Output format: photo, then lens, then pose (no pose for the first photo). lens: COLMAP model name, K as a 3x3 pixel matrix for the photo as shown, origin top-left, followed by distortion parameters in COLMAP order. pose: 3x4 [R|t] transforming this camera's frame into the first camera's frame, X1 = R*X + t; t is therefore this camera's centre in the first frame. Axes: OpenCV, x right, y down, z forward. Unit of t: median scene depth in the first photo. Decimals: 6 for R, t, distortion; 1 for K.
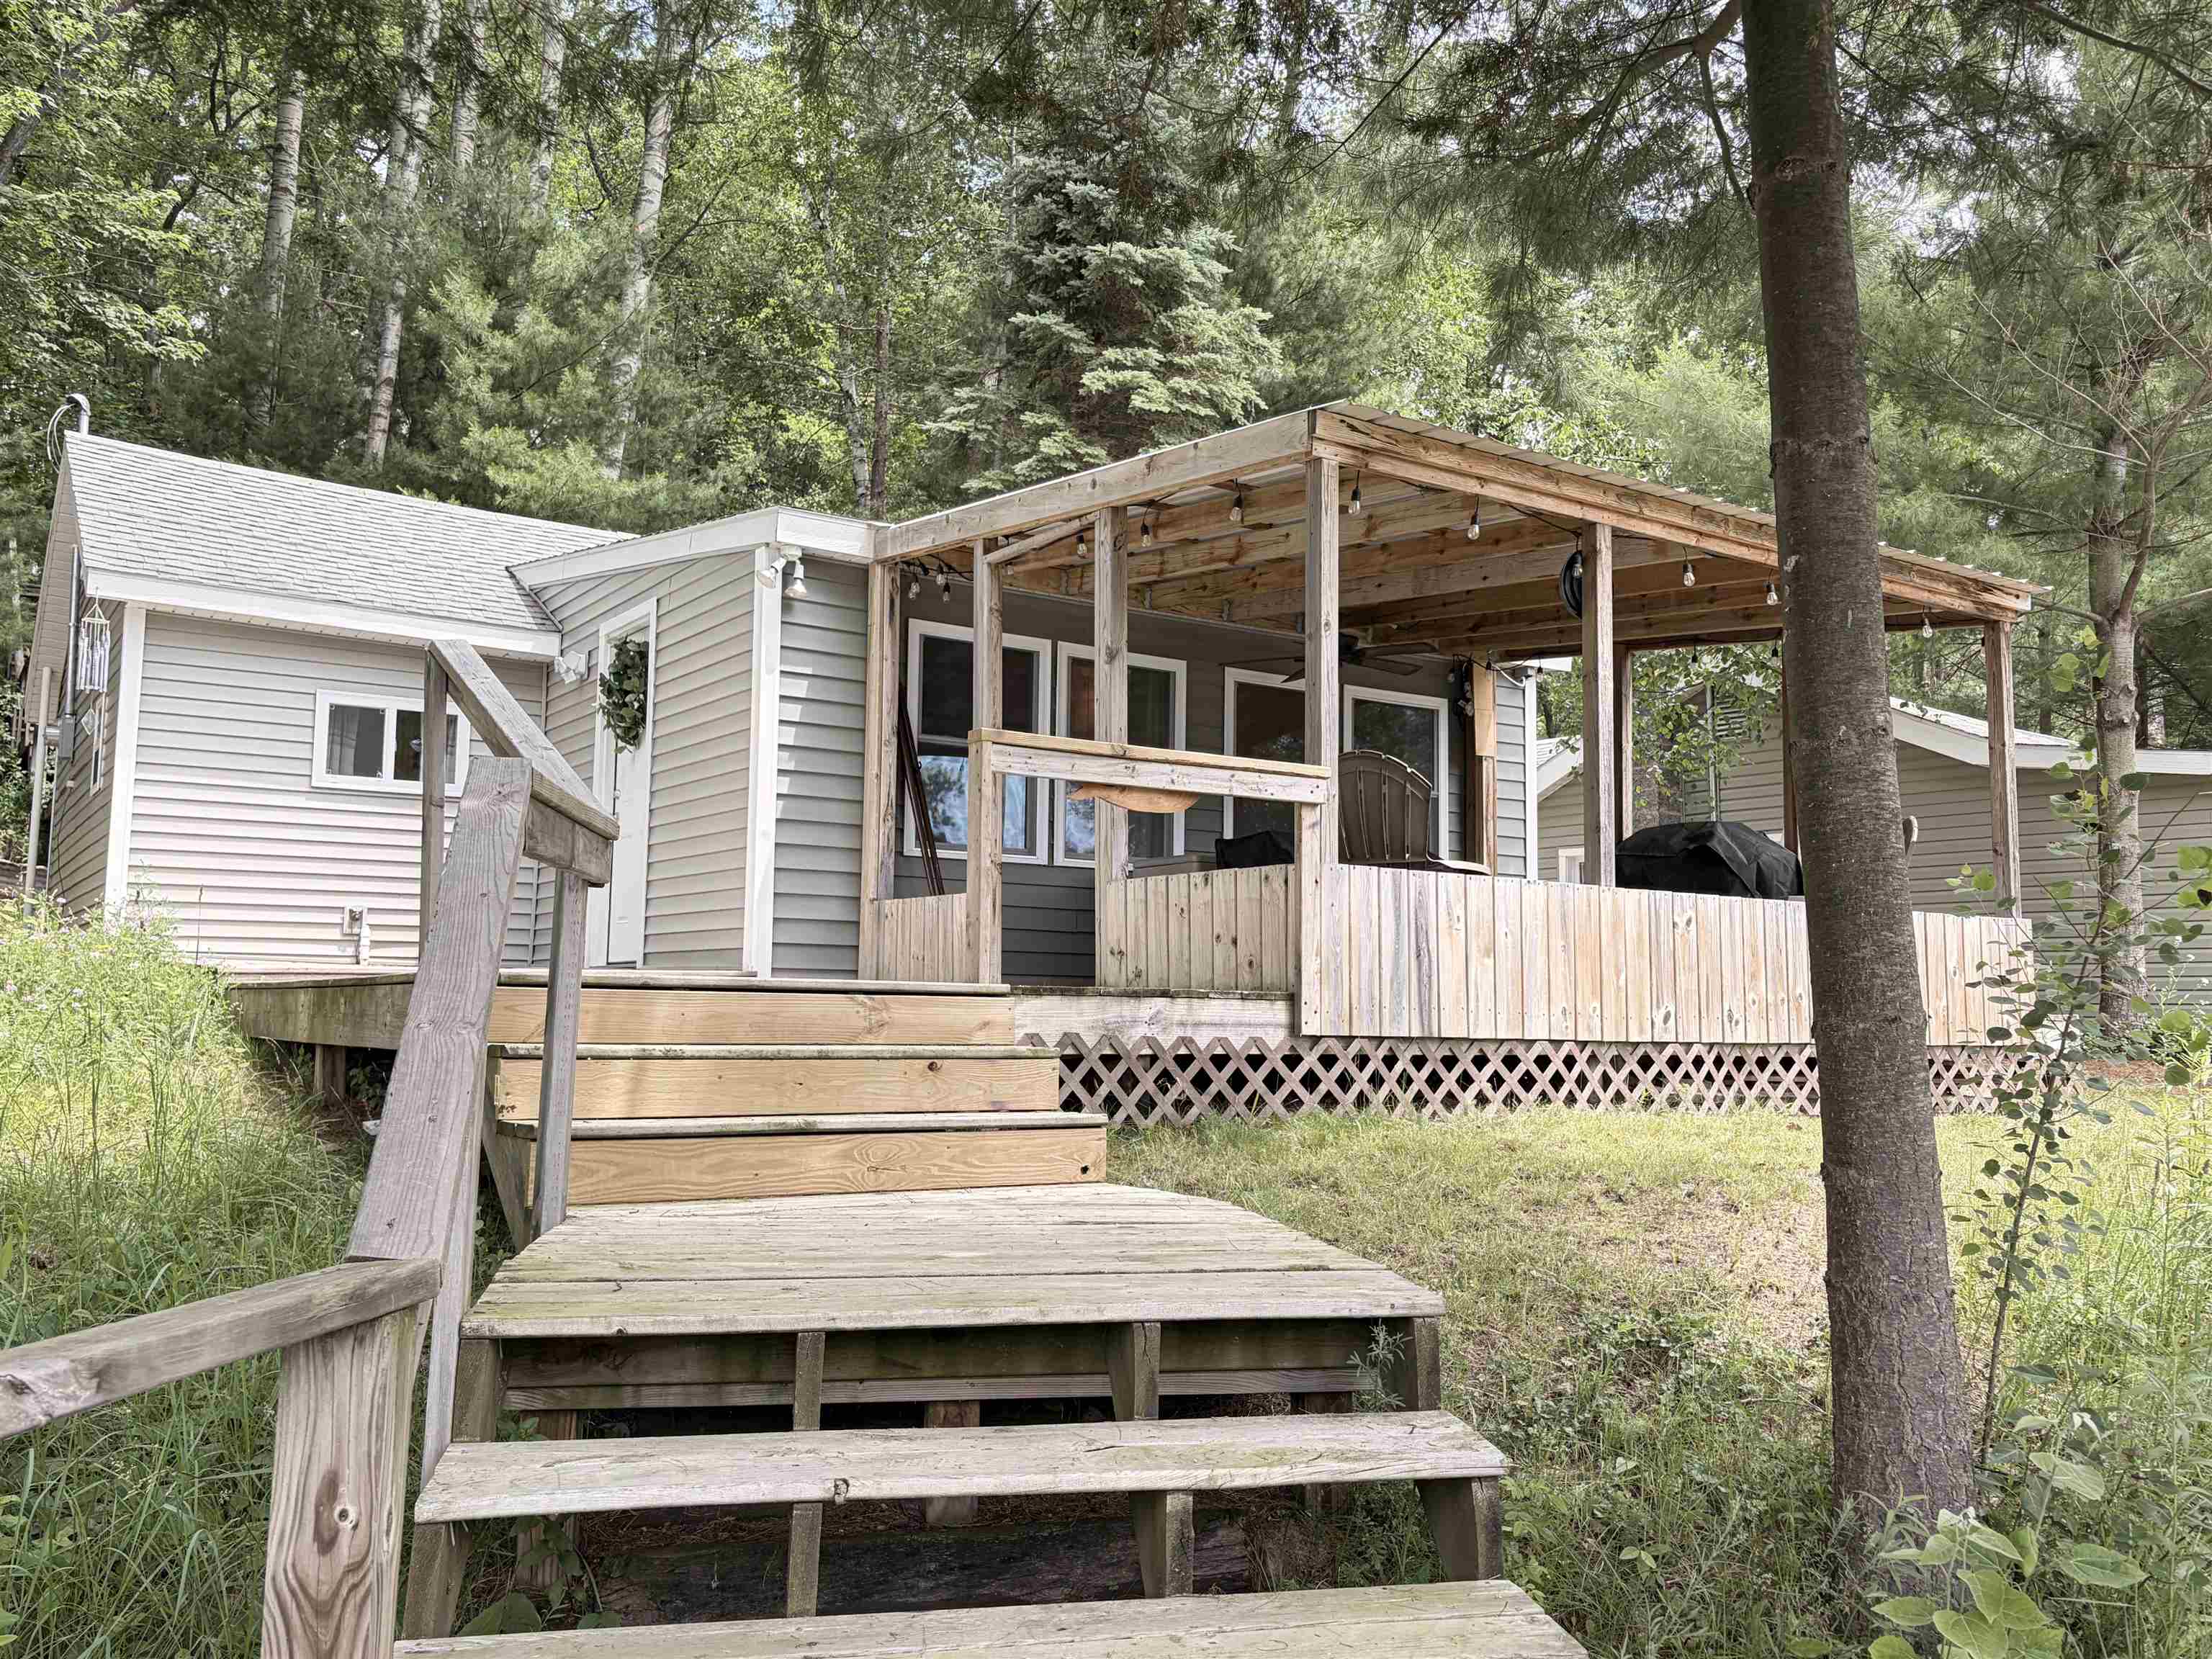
lens RADIAL K [[1796.3, 0, 1115.9], [0, 1796.3, 835.9], [0, 0, 1]] dist [0.060704, -0.044858]
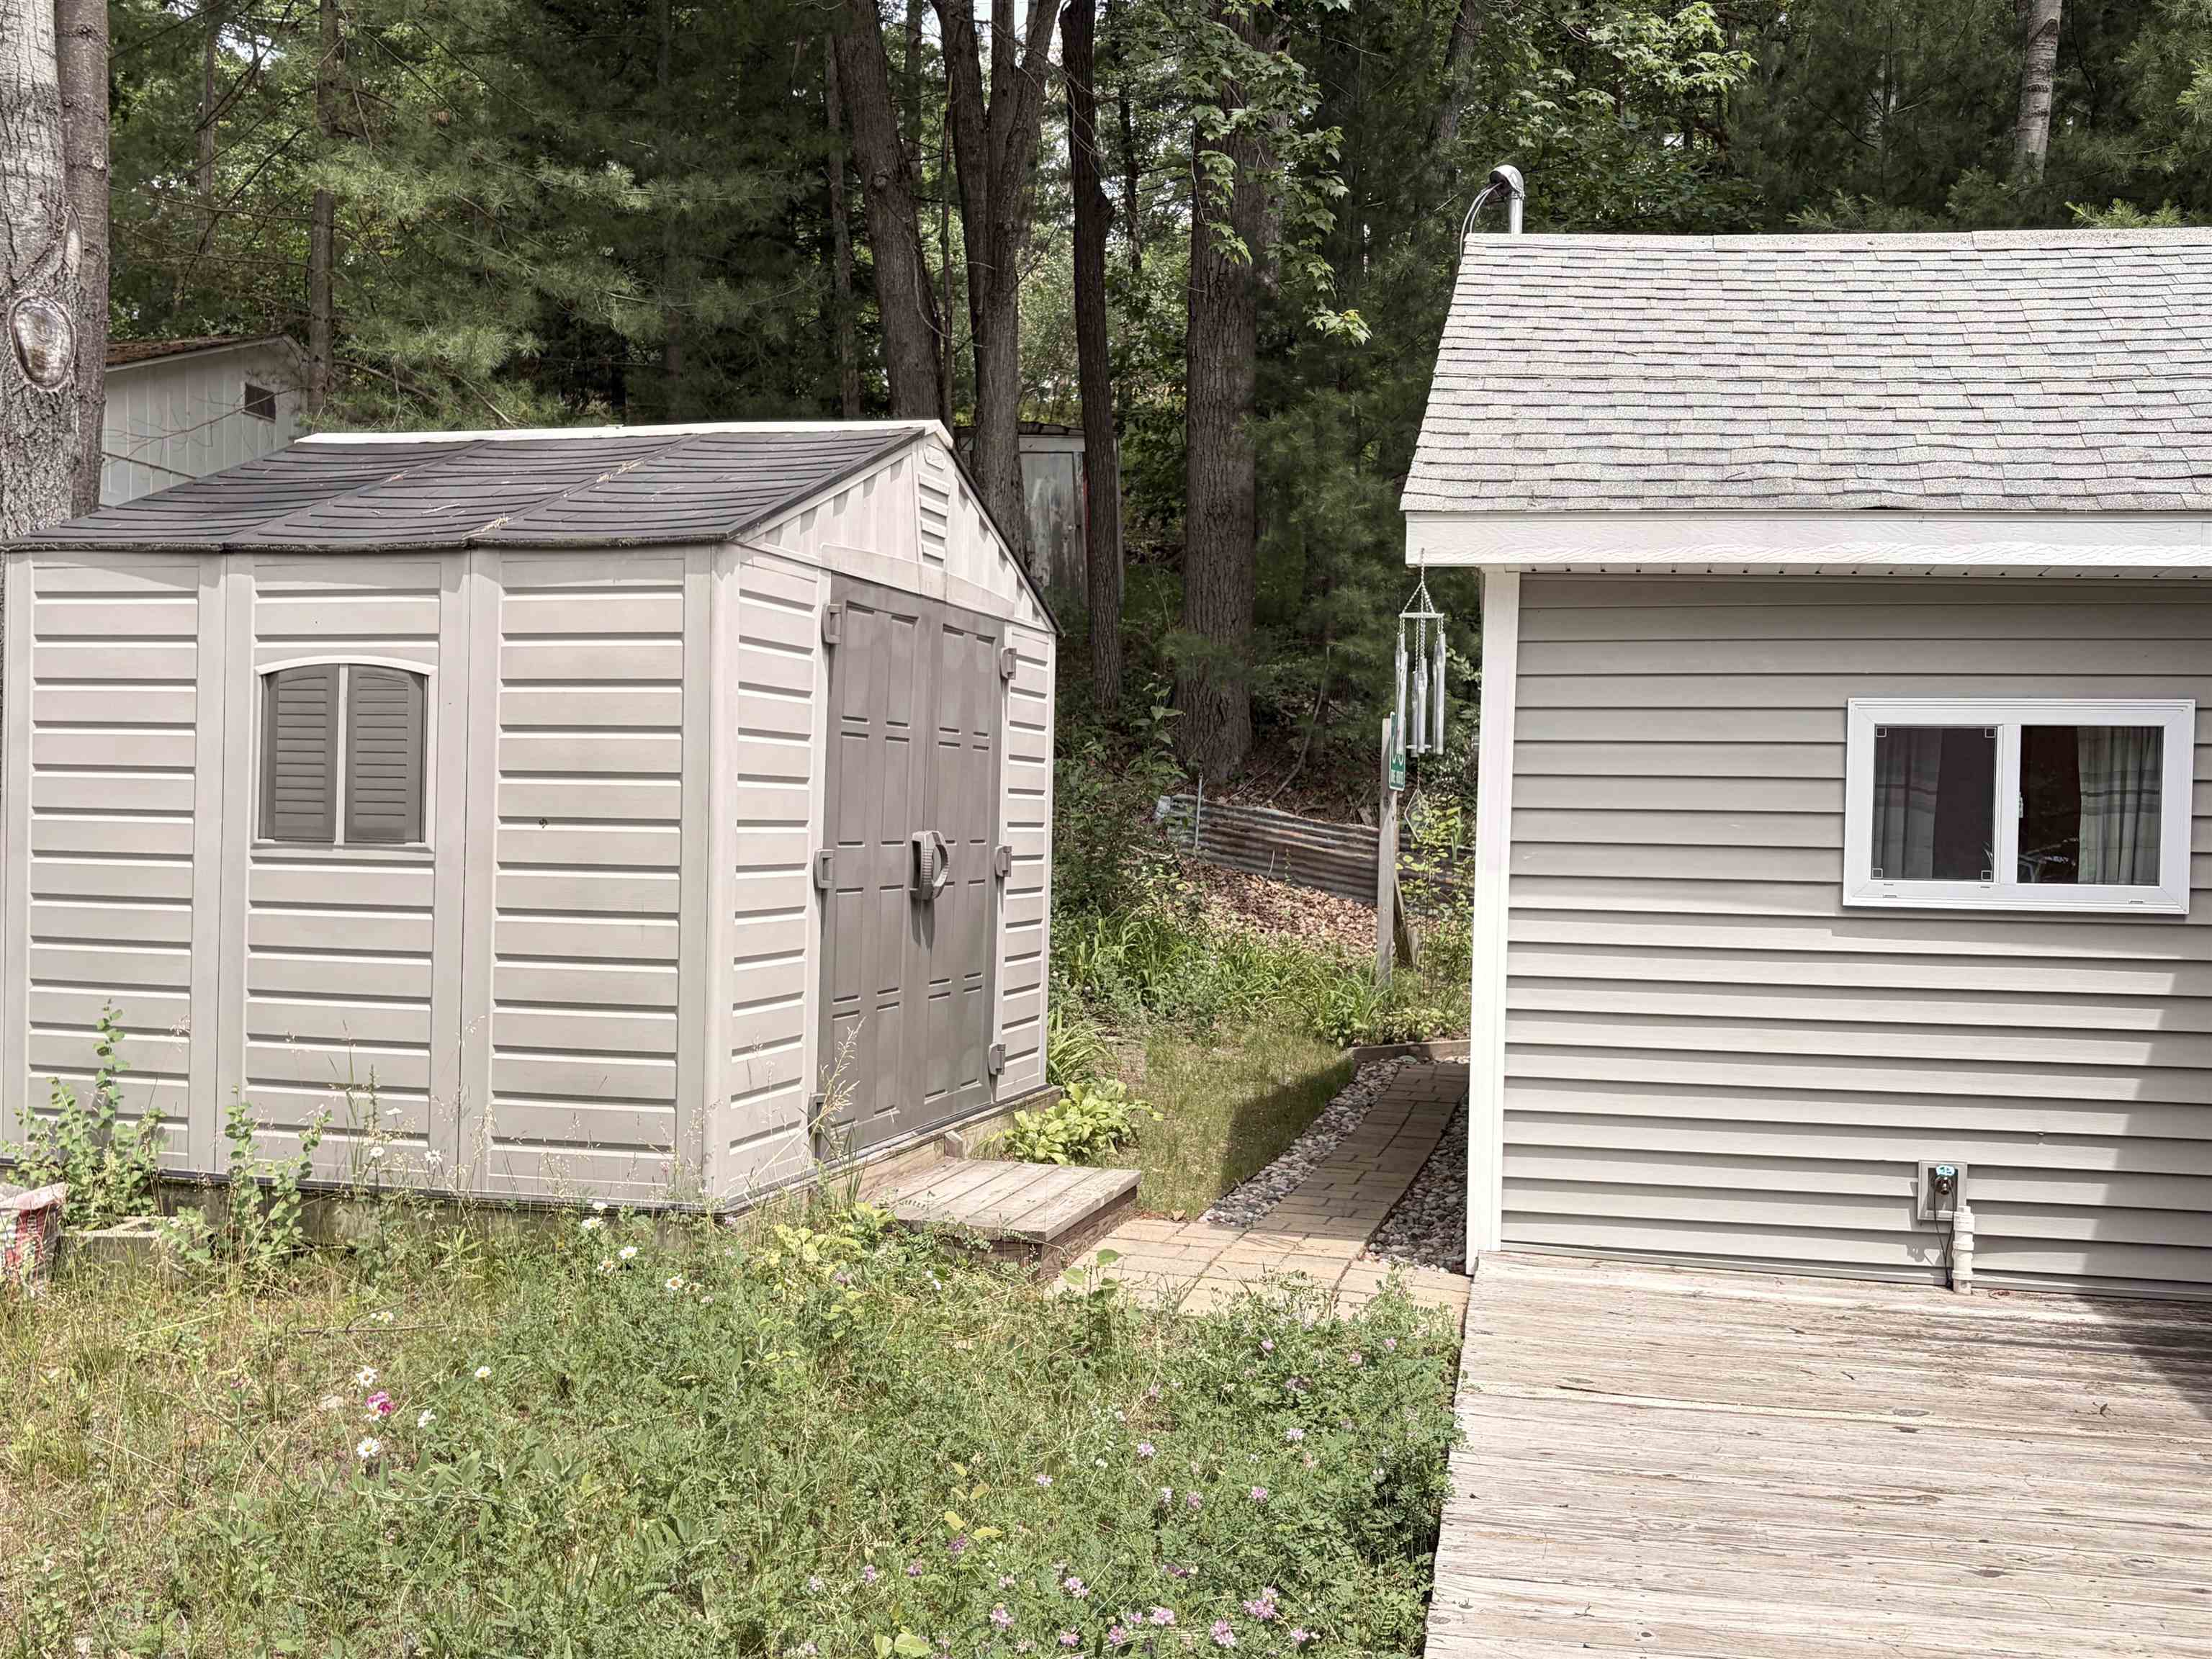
lens RADIAL K [[2253.6, 0, 1059.4], [0, 2253.6, 885.9], [0, 0, 1]] dist [0.016081, 0.000000]
pose [[0.688598, 0.019499, -0.724881, -0.160699], [0.054518, 0.995417, 0.078566, -0.091908], [0.723091, -0.093620, 0.684379, 0.458692]]
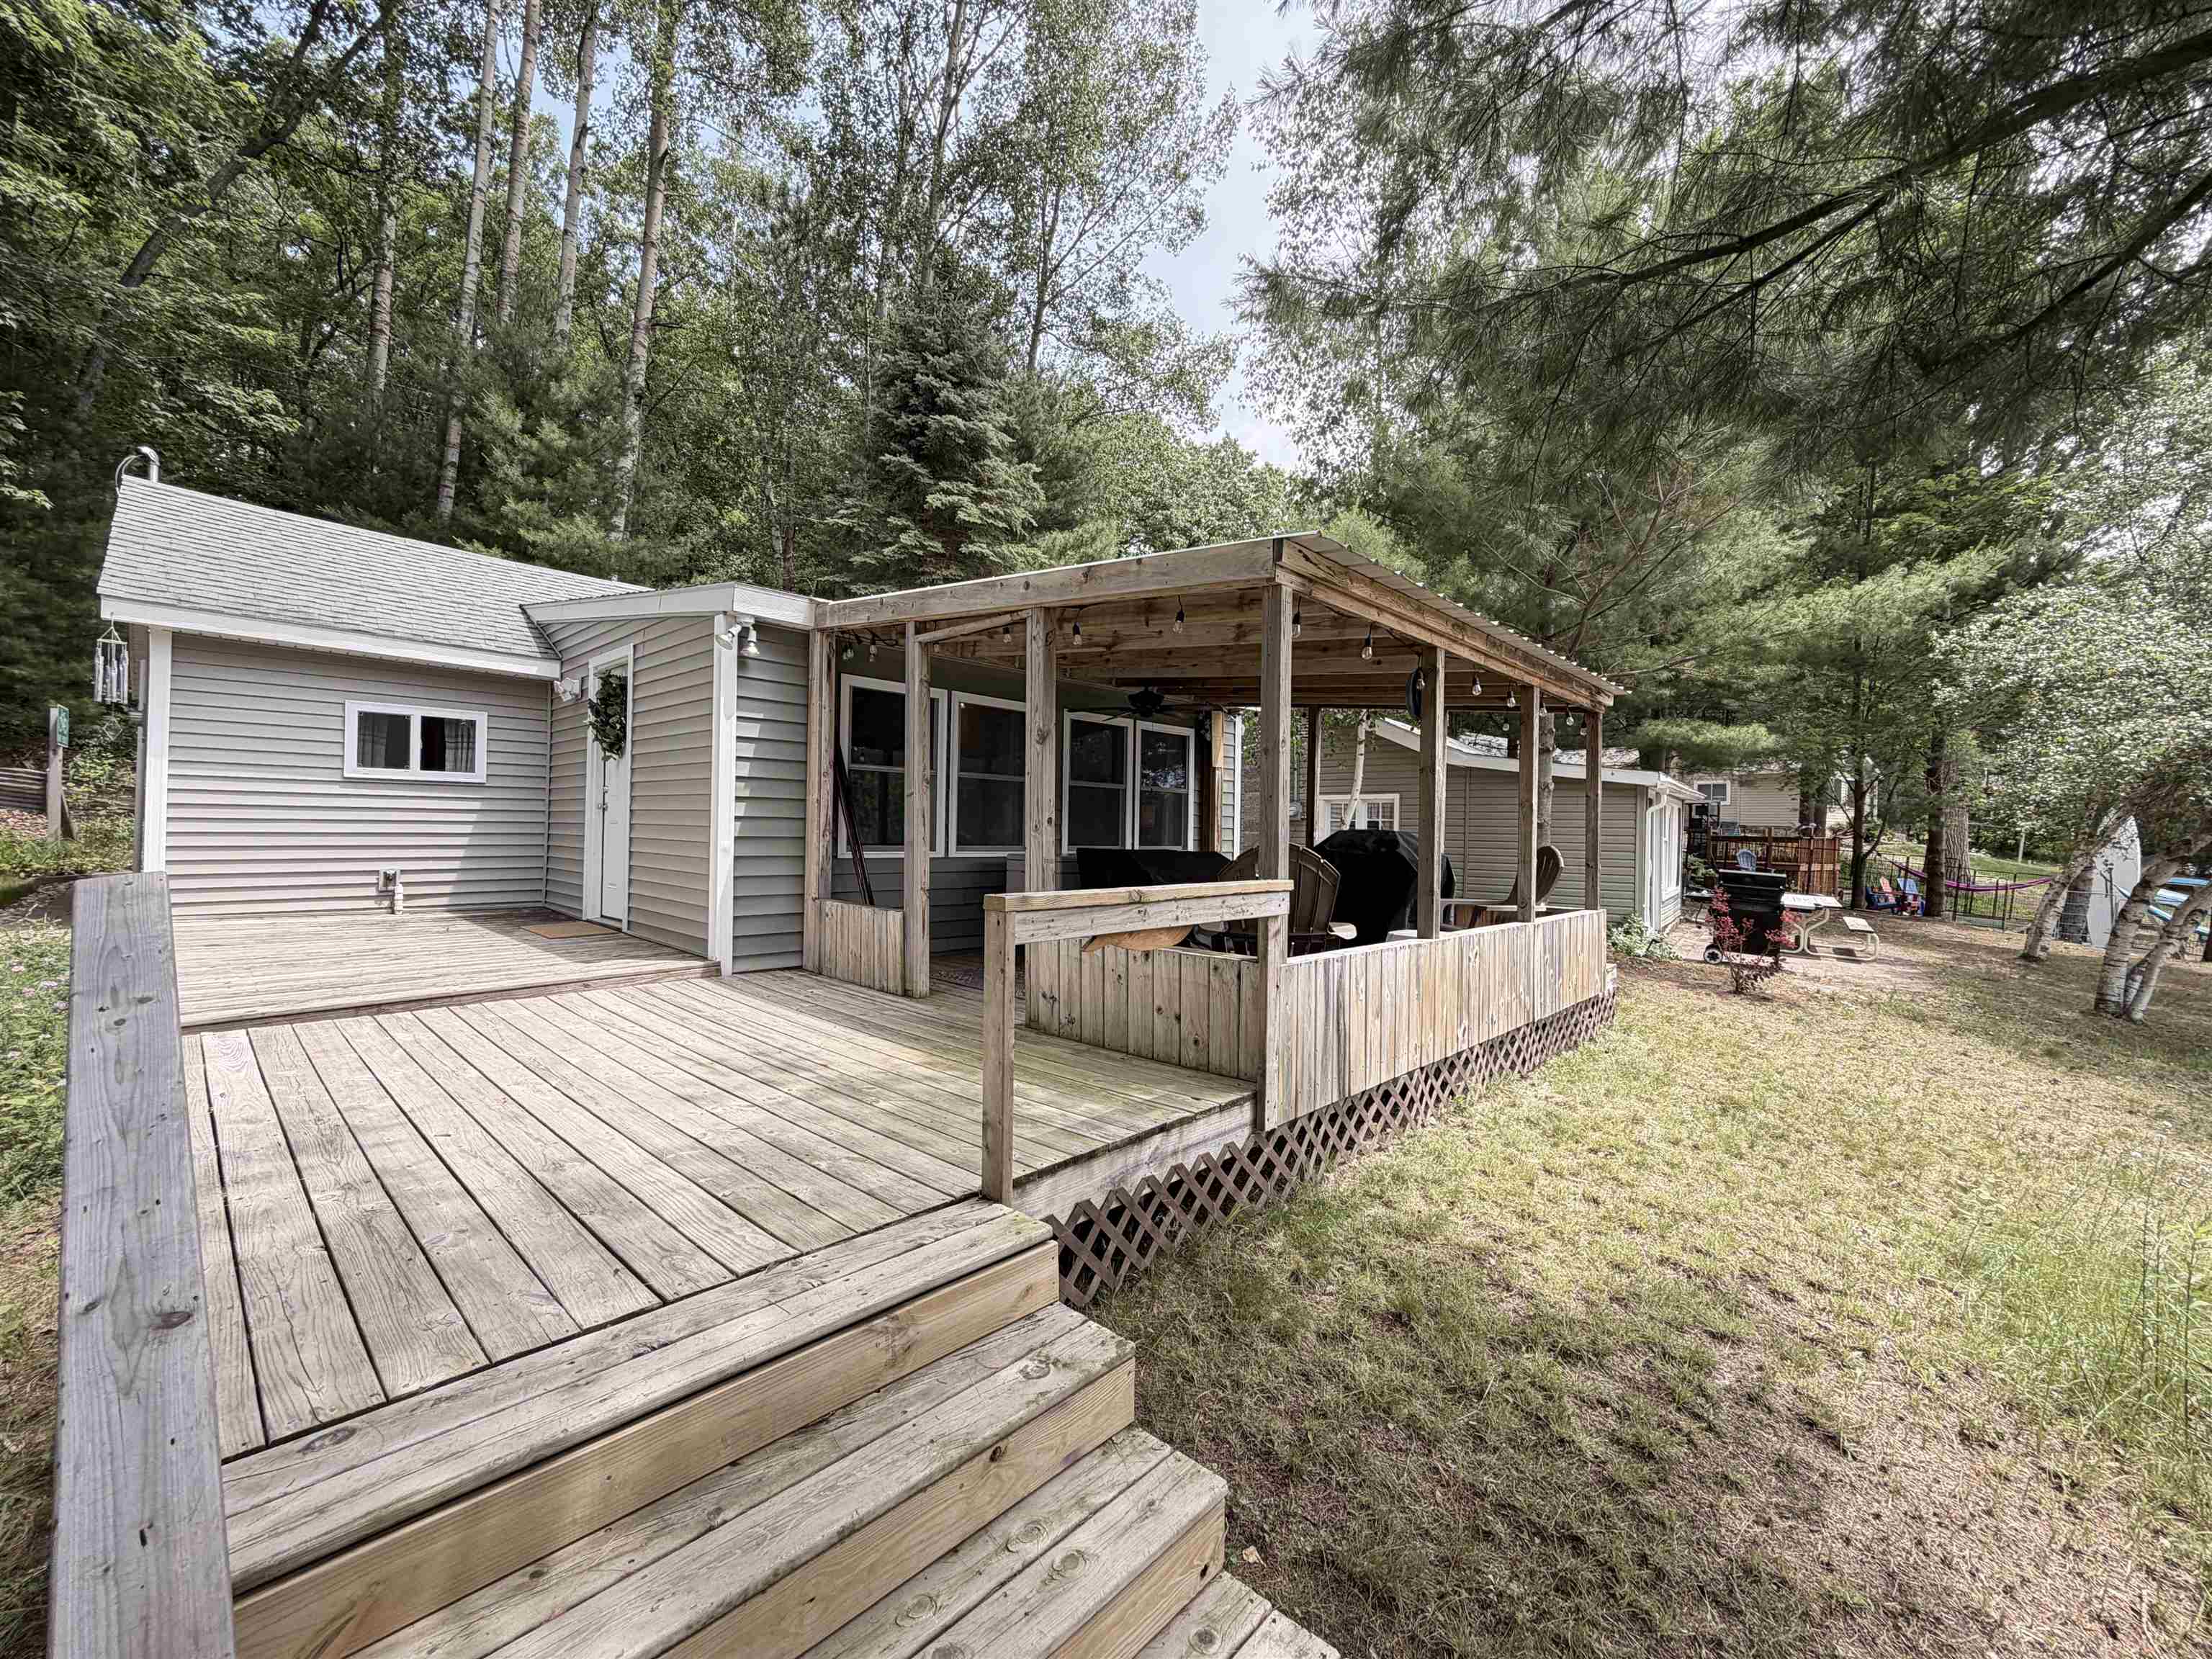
lens RADIAL K [[889.0, 0, 1098.5], [0, 889.0, 821.5], [0, 0, 1]] dist [0.001400, 0.002184]
pose [[0.977797, 0.006092, 0.209467, -0.058293], [-0.024666, 0.995974, 0.086178, -0.064510], [-0.208099, -0.089432, 0.974011, 0.284195]]
